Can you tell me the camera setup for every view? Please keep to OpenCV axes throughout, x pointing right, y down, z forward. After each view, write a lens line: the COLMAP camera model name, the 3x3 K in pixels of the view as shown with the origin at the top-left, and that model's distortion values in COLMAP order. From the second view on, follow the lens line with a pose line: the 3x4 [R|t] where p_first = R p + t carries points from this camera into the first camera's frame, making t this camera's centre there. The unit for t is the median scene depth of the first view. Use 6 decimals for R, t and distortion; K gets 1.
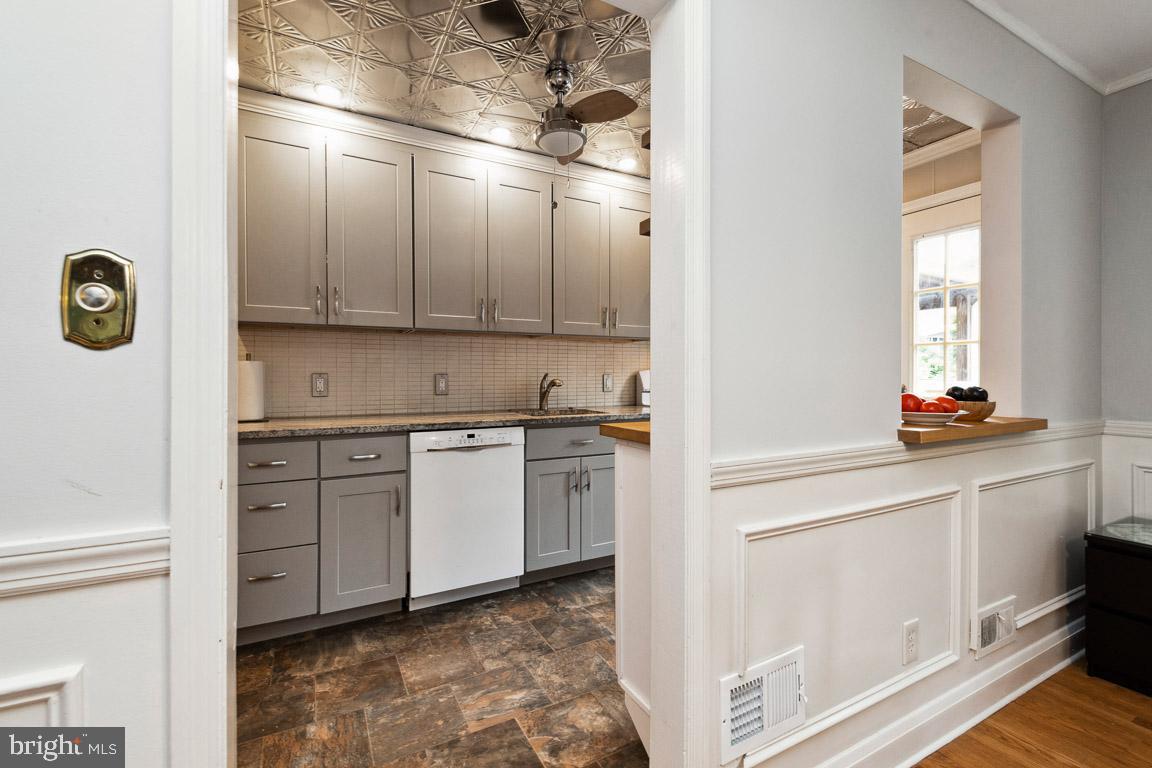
lens RADIAL K [[496.6, 0, 570.0], [0, 496.6, 376.3], [0, 0, 1]] dist [-0.010849, 0.000533]
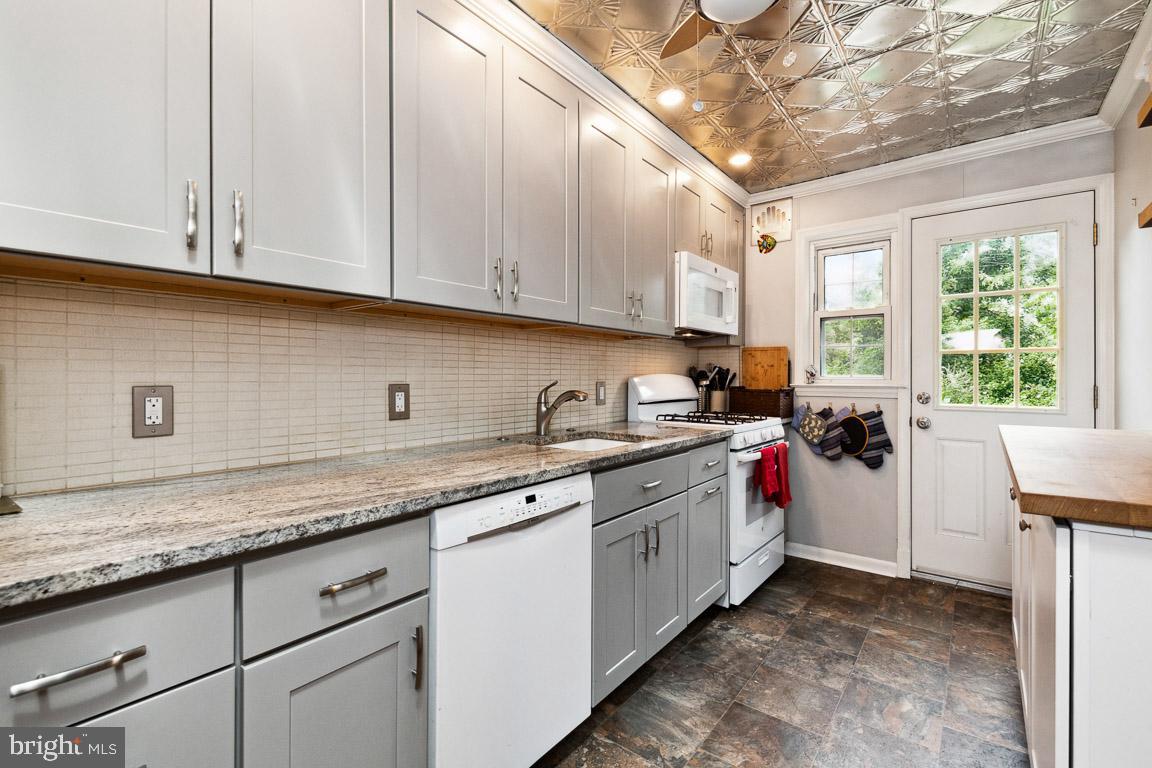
lens RADIAL K [[496.6, 0, 583.5], [0, 496.6, 377.3], [0, 0, 1]] dist [-0.010849, 0.000533]
pose [[0.912603, -0.002720, 0.408838, -0.329181], [0.004491, 0.999984, -0.003372, -0.010423], [-0.408823, 0.004913, 0.912601, 0.424147]]
